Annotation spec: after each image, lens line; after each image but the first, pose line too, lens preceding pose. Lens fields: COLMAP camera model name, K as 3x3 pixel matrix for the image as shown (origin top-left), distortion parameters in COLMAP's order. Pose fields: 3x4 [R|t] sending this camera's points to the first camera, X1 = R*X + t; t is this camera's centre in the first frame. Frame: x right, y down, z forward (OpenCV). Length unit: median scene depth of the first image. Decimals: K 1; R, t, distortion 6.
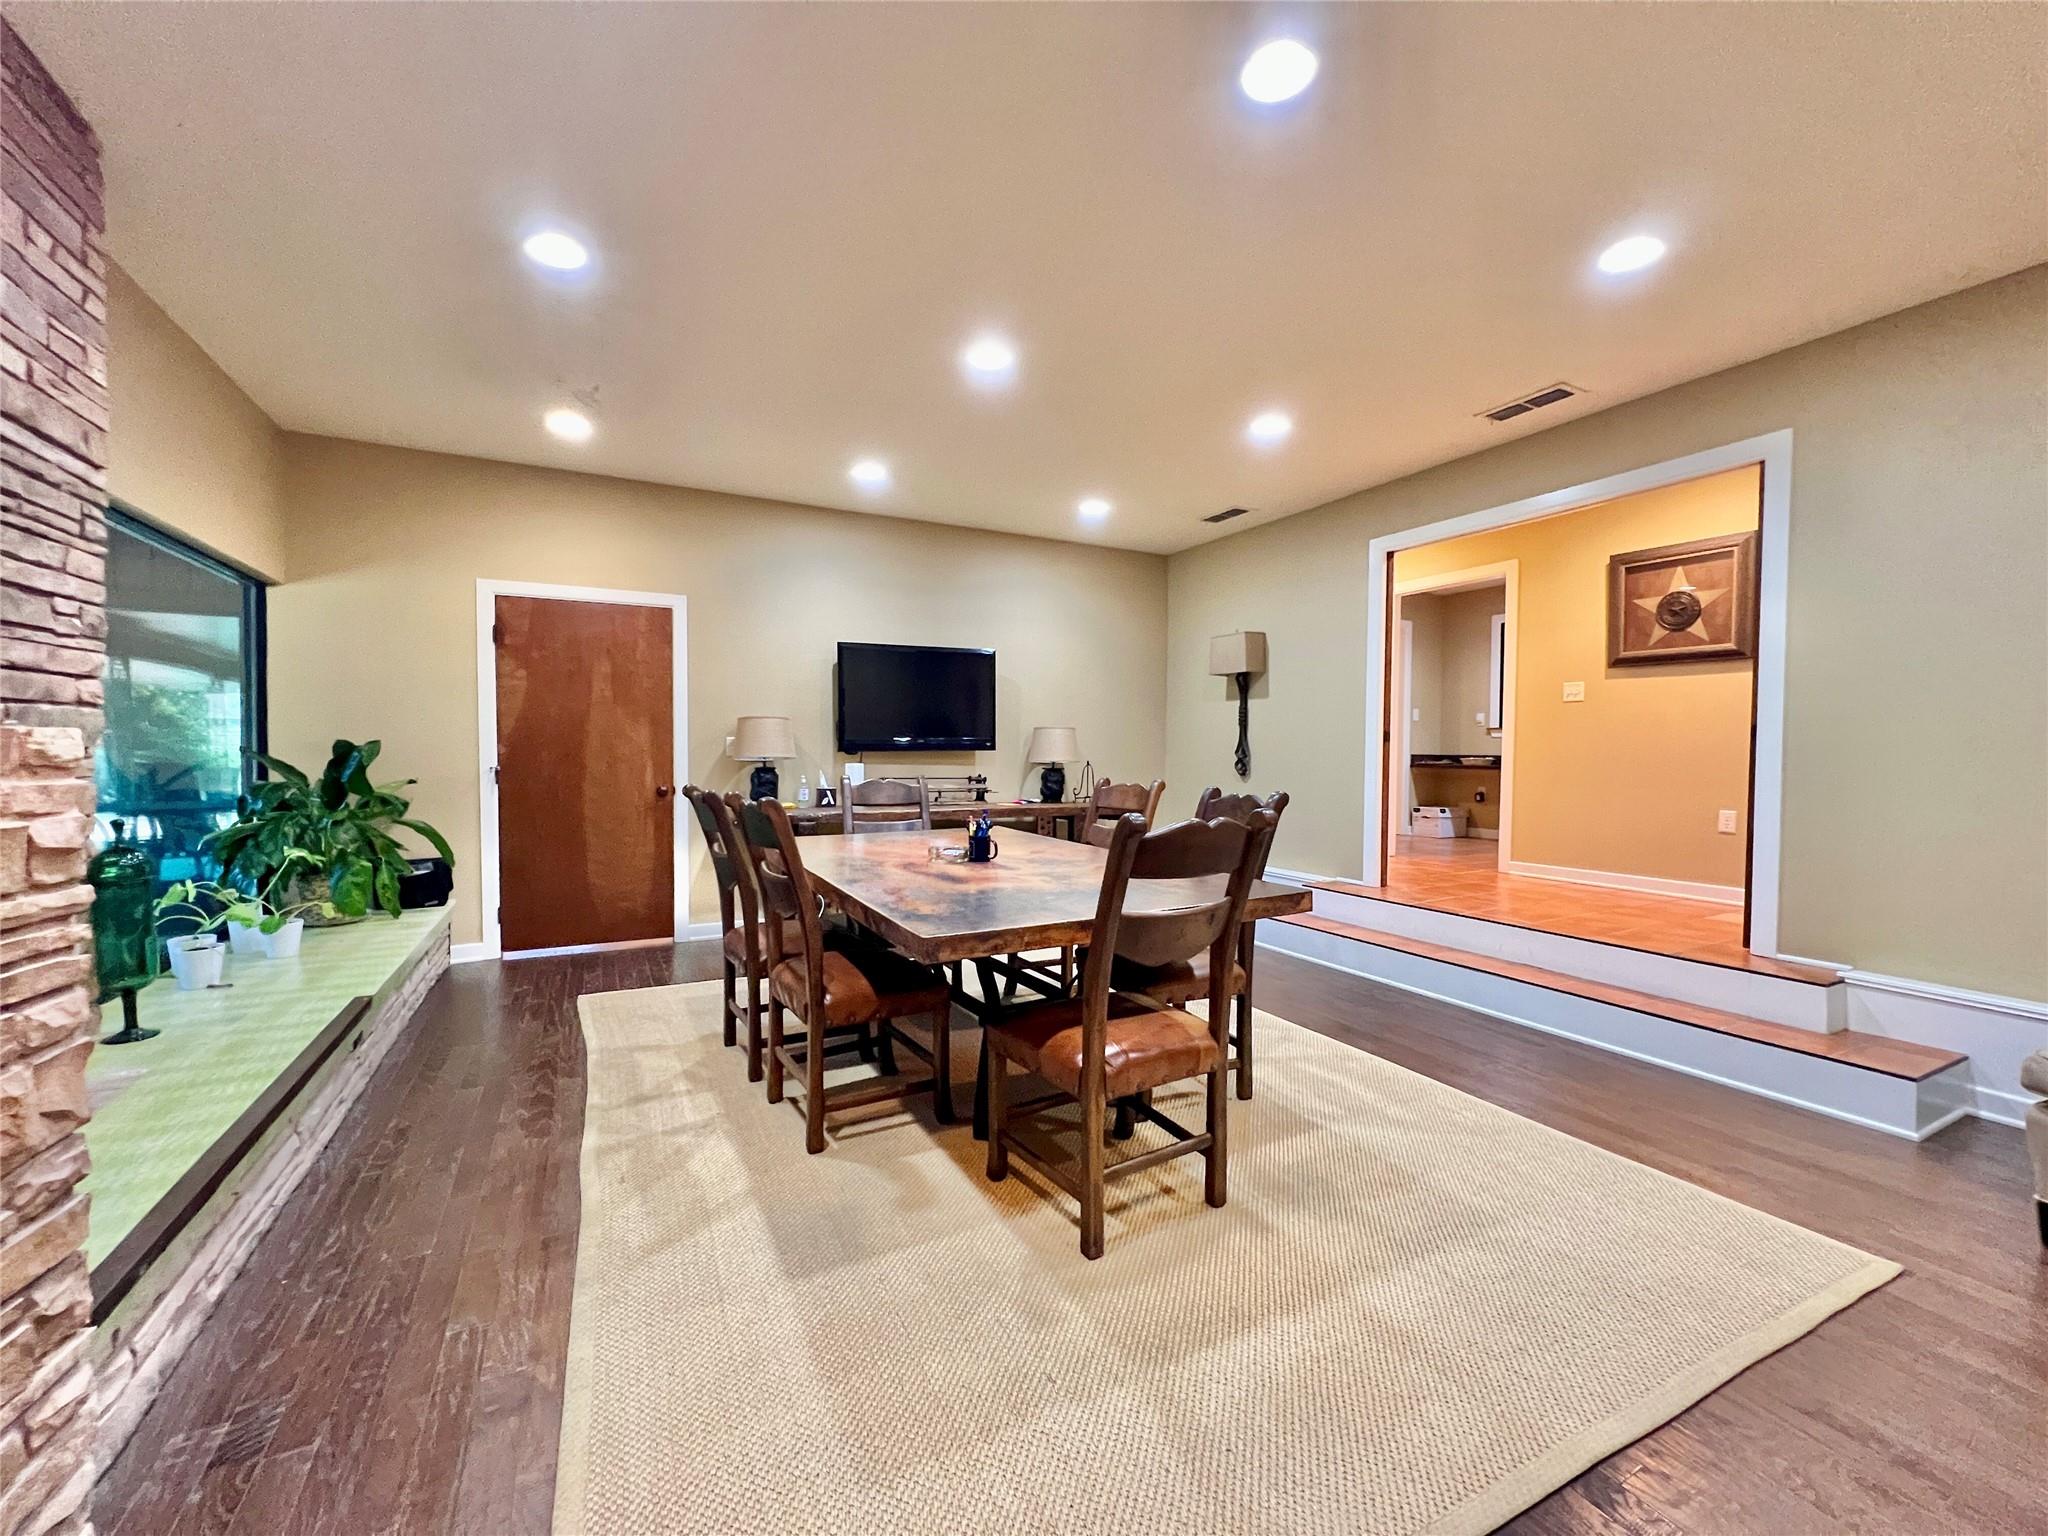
lens RADIAL K [[785.7, 0, 1024.0], [0, 785.7, 768.0], [0, 0, 1]] dist [-0.001974, 0.000051]
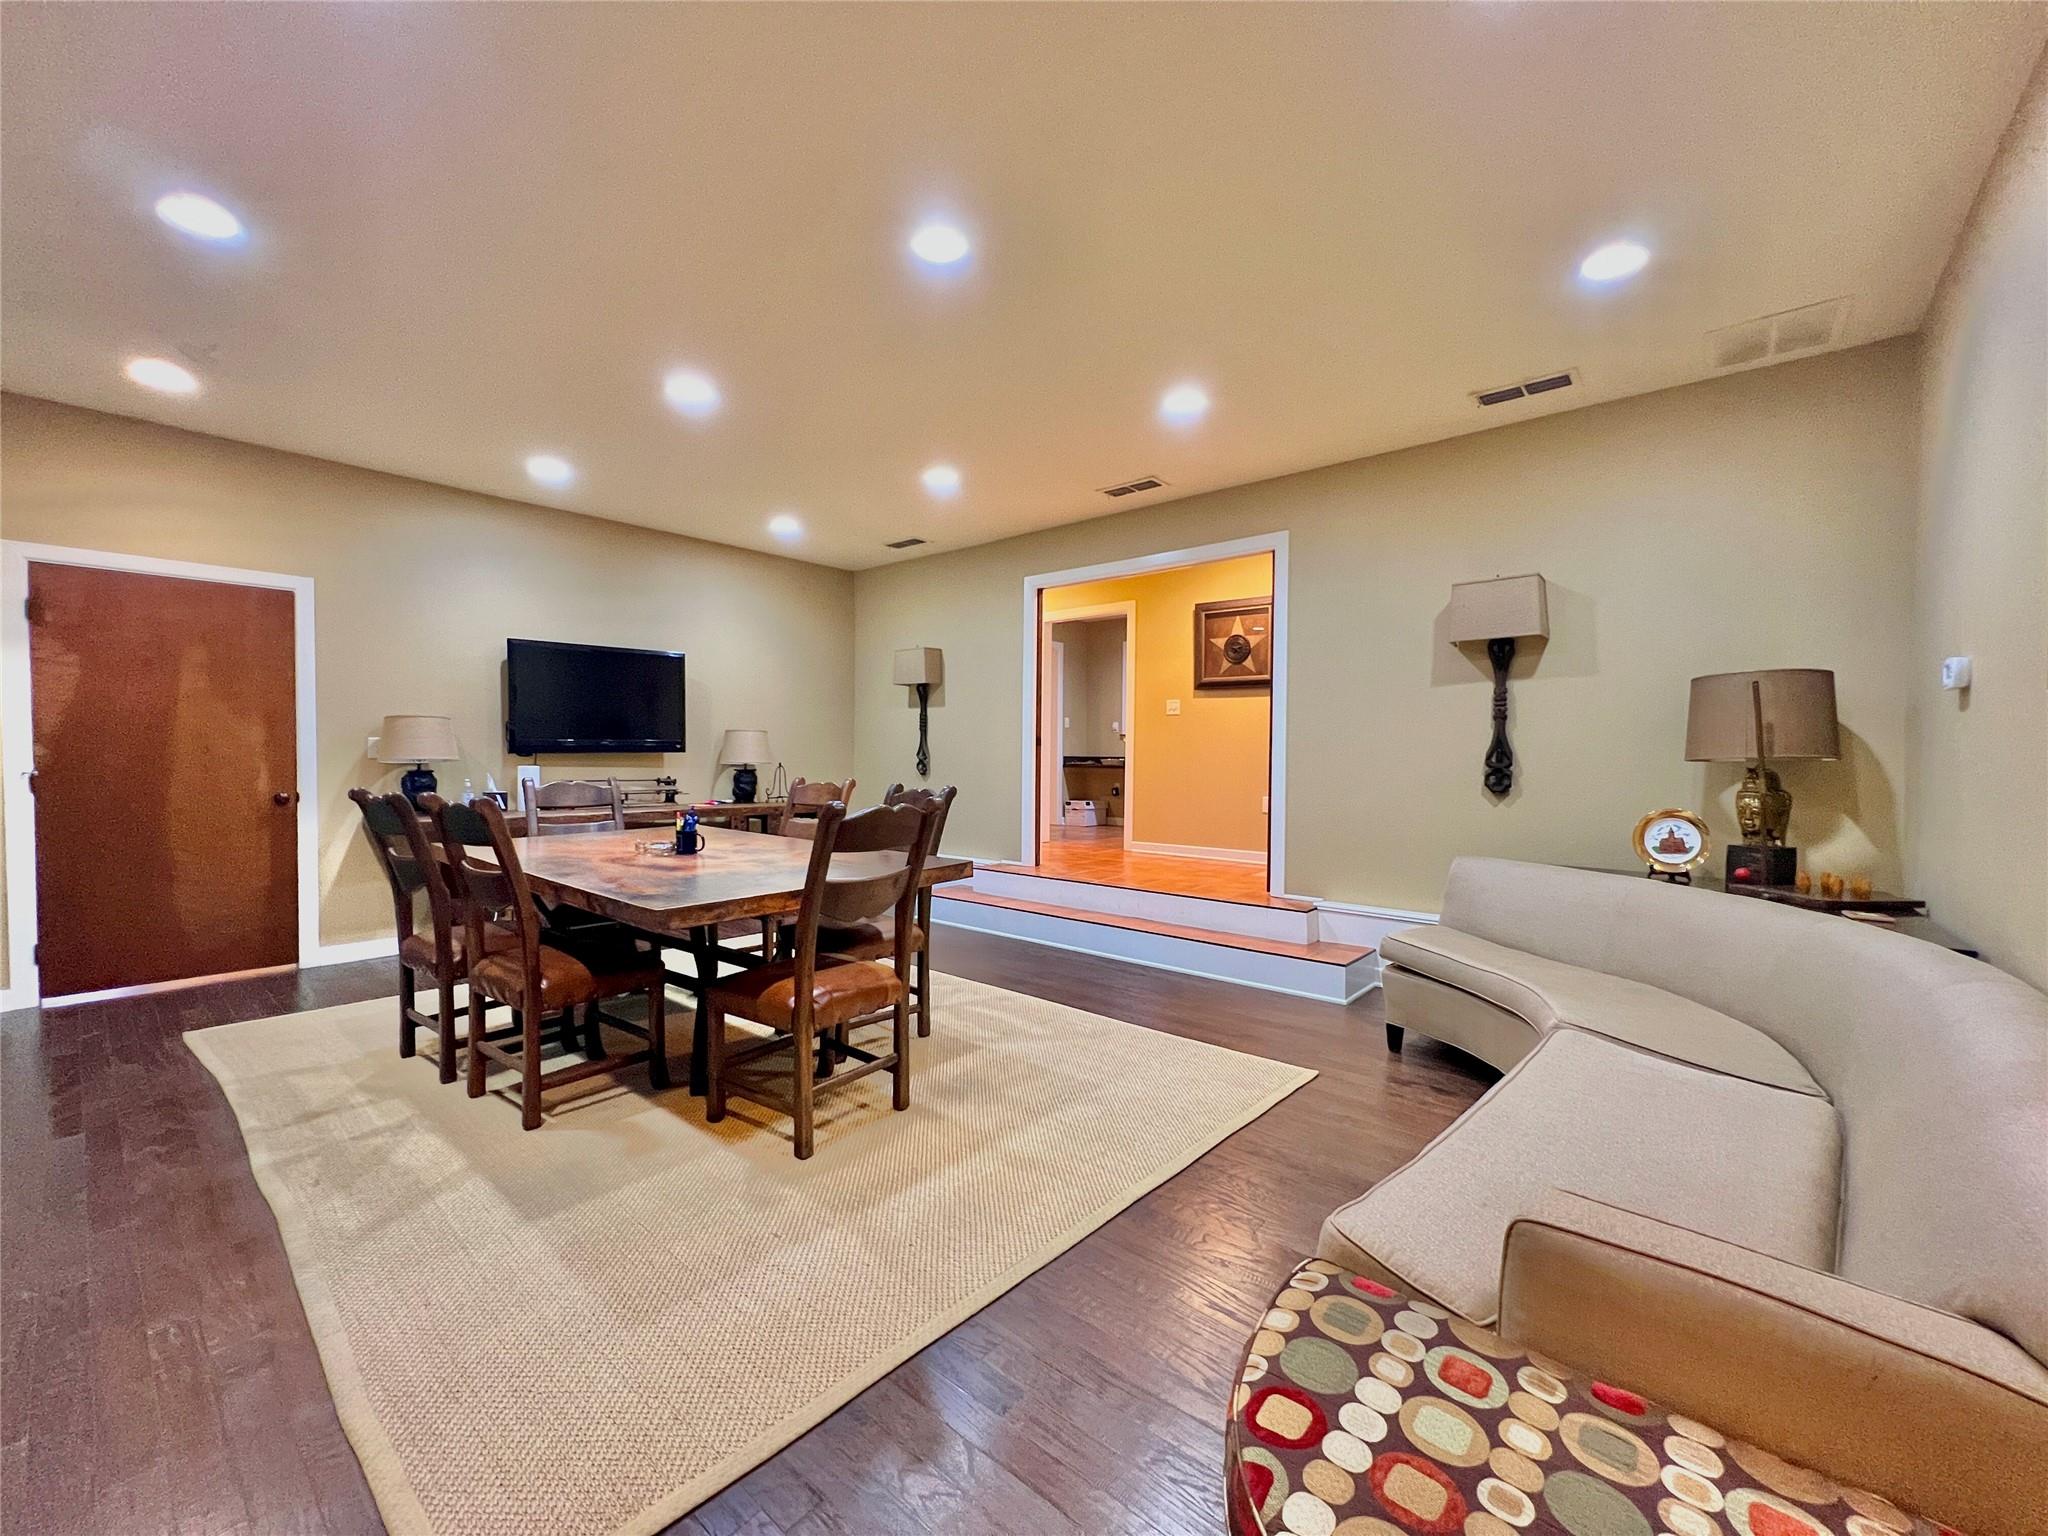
lens RADIAL K [[785.7, 0, 1024.0], [0, 785.7, 768.0], [0, 0, 1]] dist [-0.001974, 0.000051]
pose [[0.922632, -0.006719, 0.385622, -0.039428], [0.007813, 0.999969, -0.001272, 0.003840], [-0.385601, 0.004187, 0.922656, -0.169013]]
